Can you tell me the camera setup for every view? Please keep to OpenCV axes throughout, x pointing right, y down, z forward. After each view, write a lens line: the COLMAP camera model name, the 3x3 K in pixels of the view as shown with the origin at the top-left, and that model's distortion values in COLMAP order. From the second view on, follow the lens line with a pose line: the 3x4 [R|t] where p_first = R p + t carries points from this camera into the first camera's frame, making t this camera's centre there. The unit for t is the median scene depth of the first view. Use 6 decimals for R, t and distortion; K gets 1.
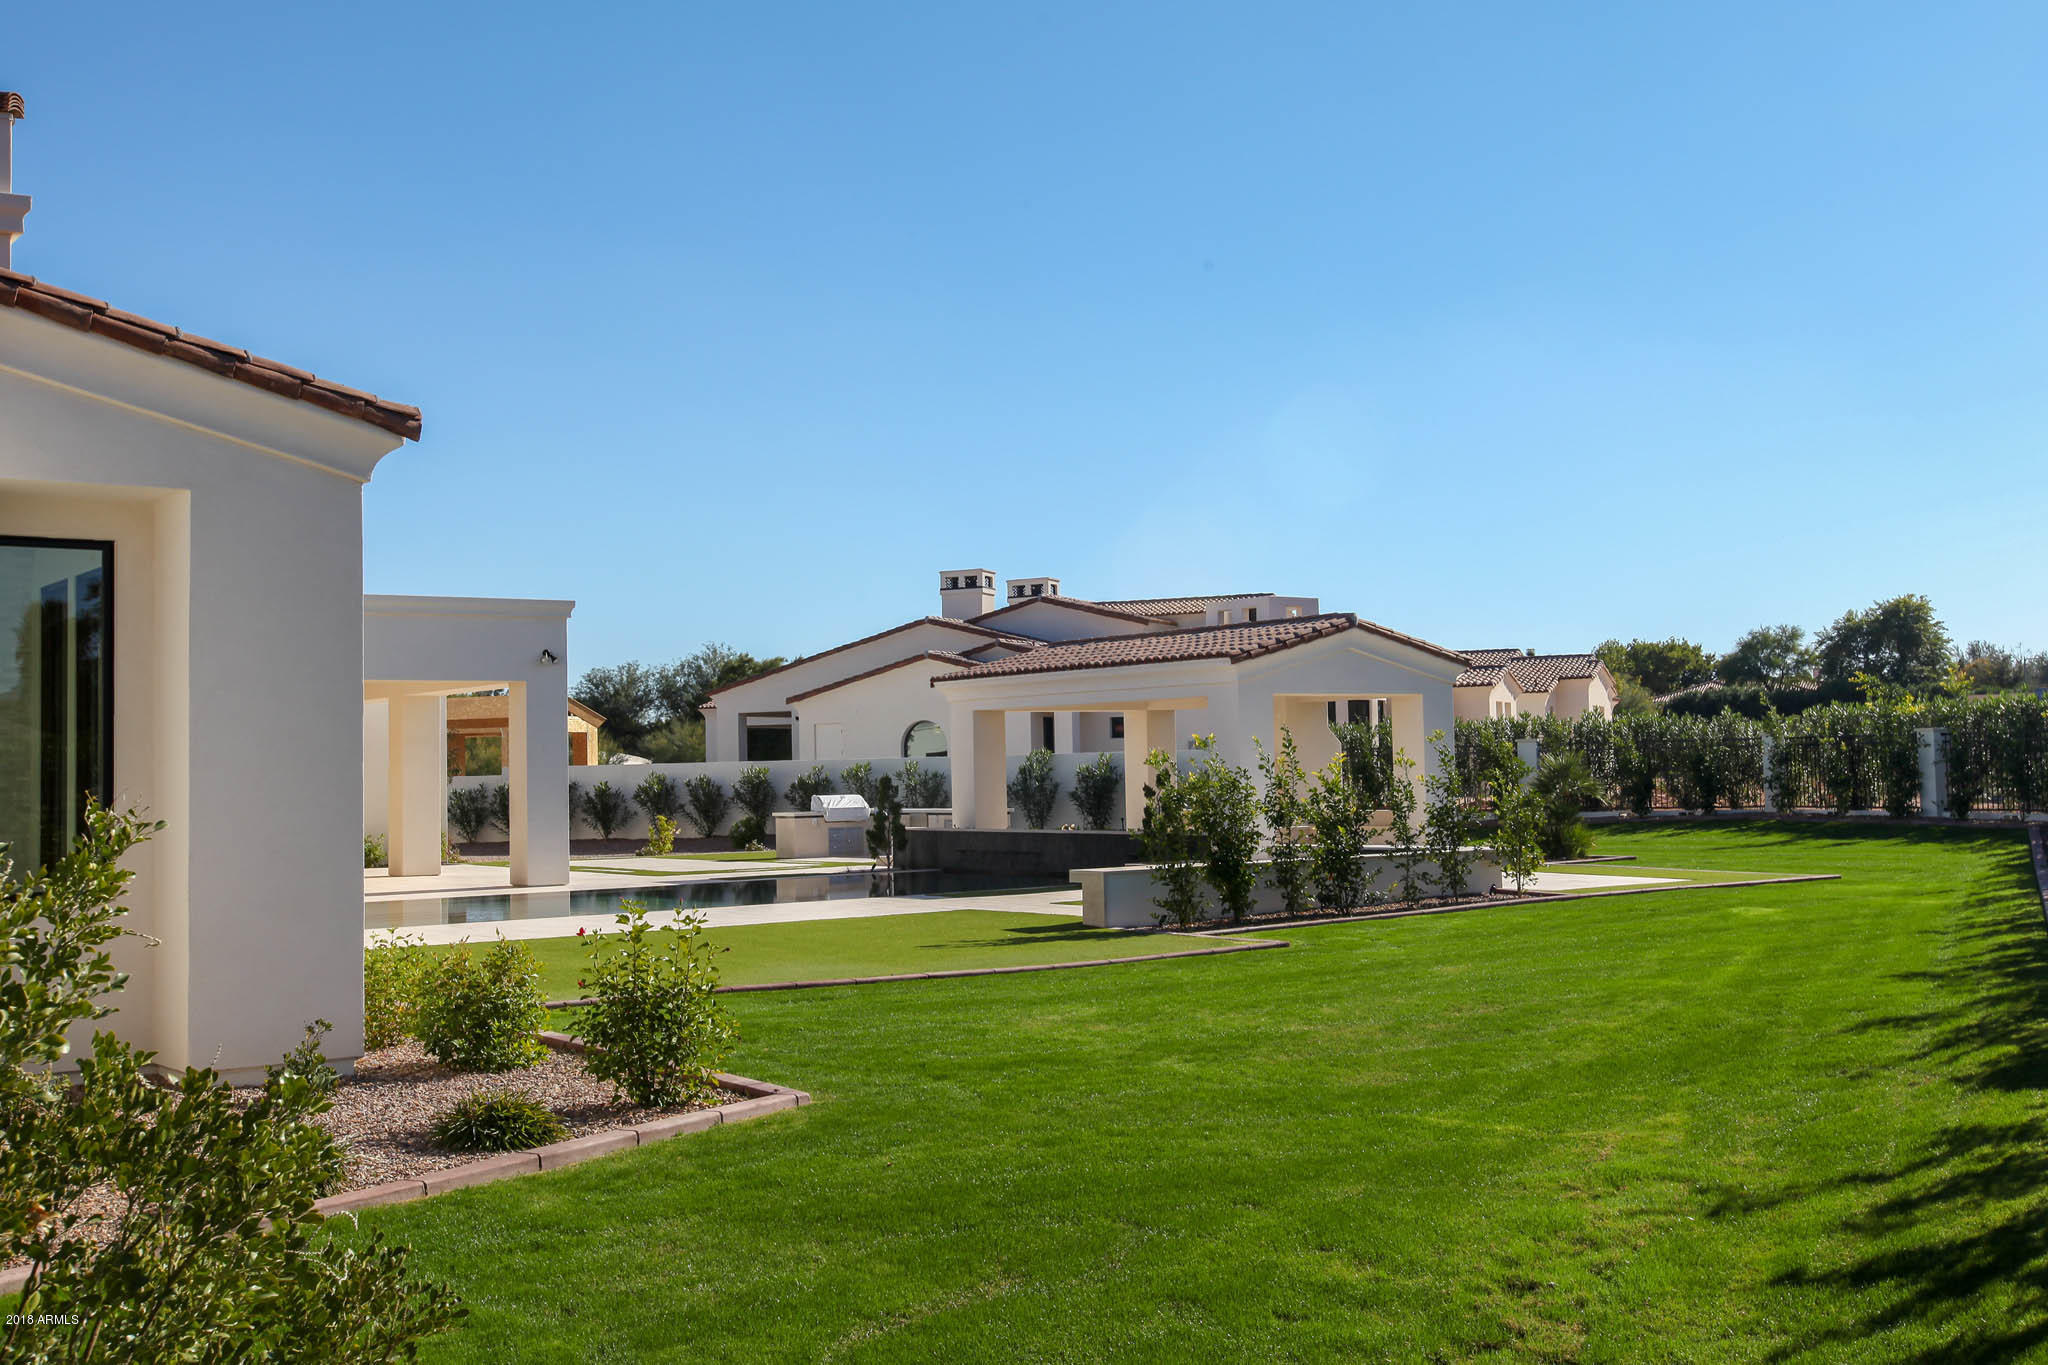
lens RADIAL K [[2128.4, 0, 1025.7], [0, 2128.4, 688.0], [0, 0, 1]] dist [0.017886, 0.000000]
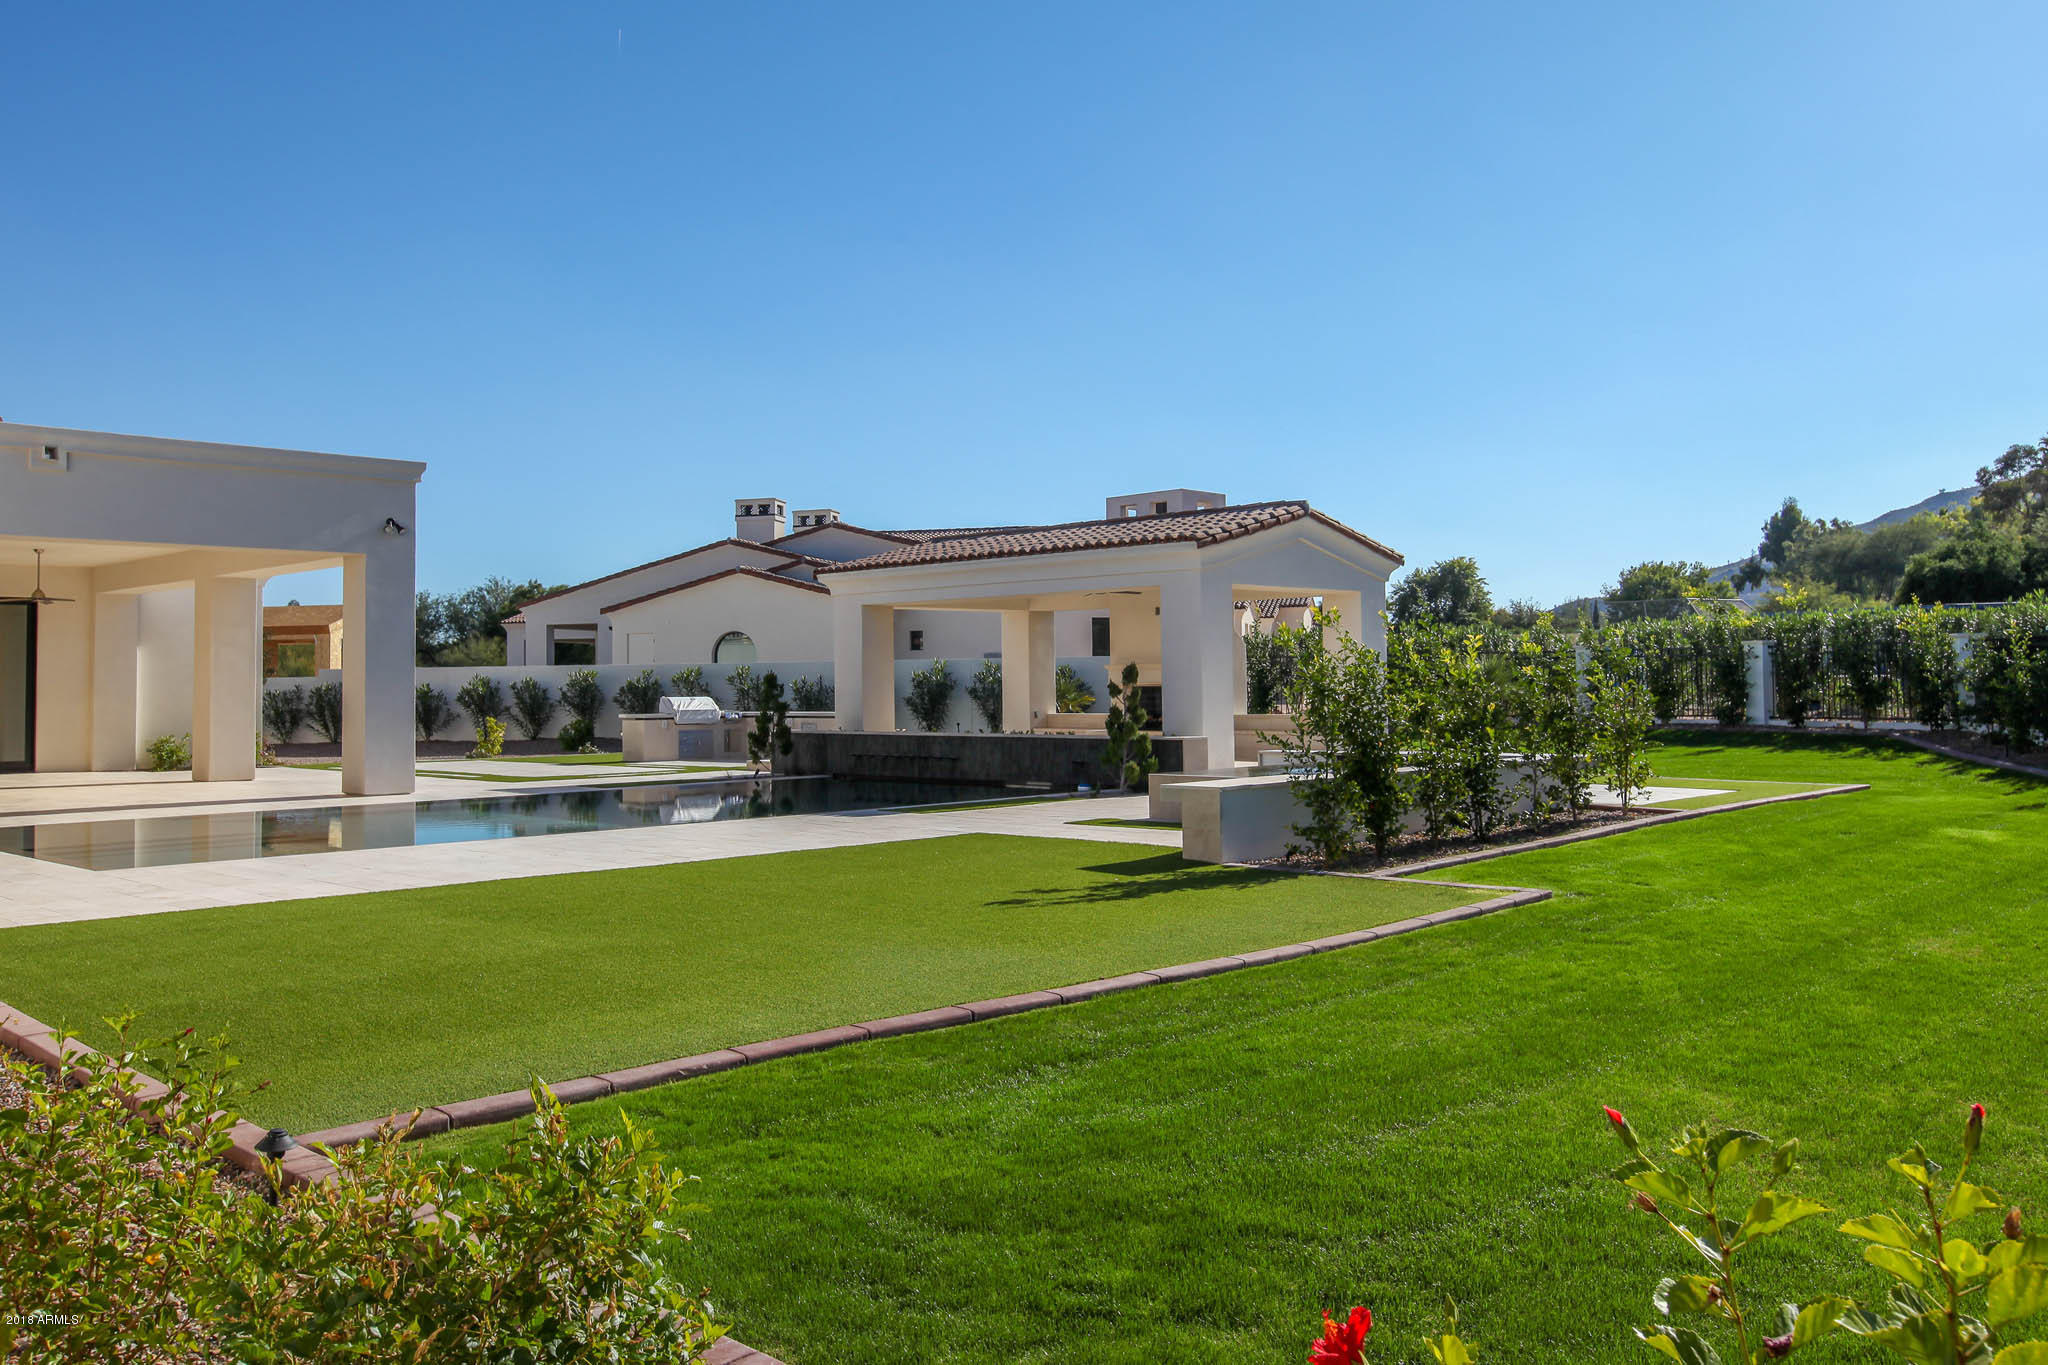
lens RADIAL K [[1645.1, 0, 1020.9], [0, 1645.1, 670.5], [0, 0, 1]] dist [-0.019258, 0.013939]
pose [[0.985273, 0.011894, 0.170576, -0.061815], [-0.016407, 0.999551, 0.025073, 0.015732], [-0.170201, -0.027502, 0.985025, 0.217911]]
